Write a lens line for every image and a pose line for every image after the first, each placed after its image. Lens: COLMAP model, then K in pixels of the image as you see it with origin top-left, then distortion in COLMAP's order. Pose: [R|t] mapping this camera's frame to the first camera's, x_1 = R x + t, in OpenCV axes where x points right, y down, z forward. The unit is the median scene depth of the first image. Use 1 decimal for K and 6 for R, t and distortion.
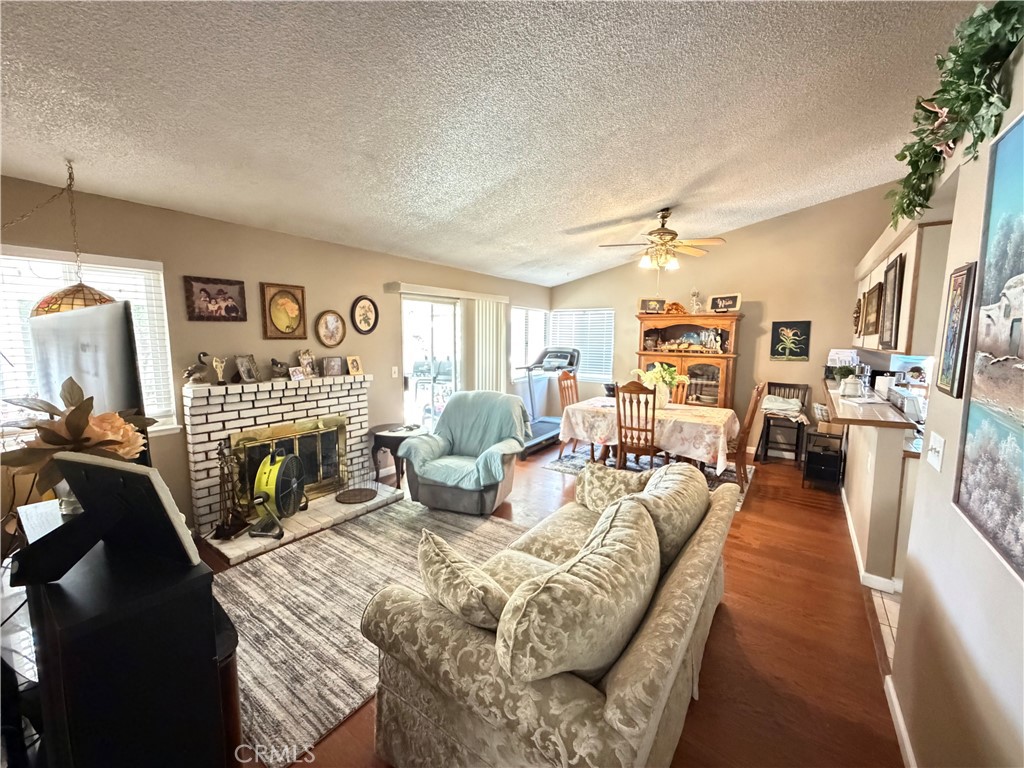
lens RADIAL K [[405.8, 0, 512.0], [0, 405.8, 384.0], [0, 0, 1]] dist [-0.000486, -0.000280]
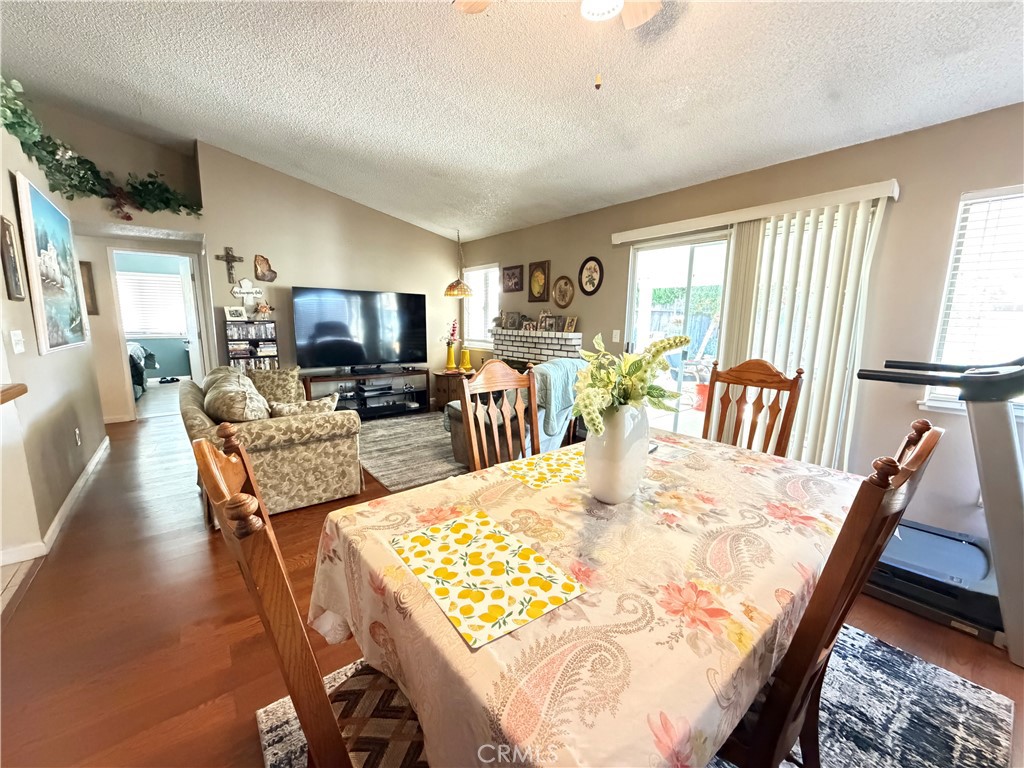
lens RADIAL K [[405.8, 0, 512.0], [0, 405.8, 384.0], [0, 0, 1]] dist [-0.000486, -0.000280]
pose [[-0.263318, 0.141264, -0.954310, 0.709096], [-0.128068, 0.975347, 0.179715, -0.062583], [0.956171, 0.169539, -0.238735, 1.100407]]
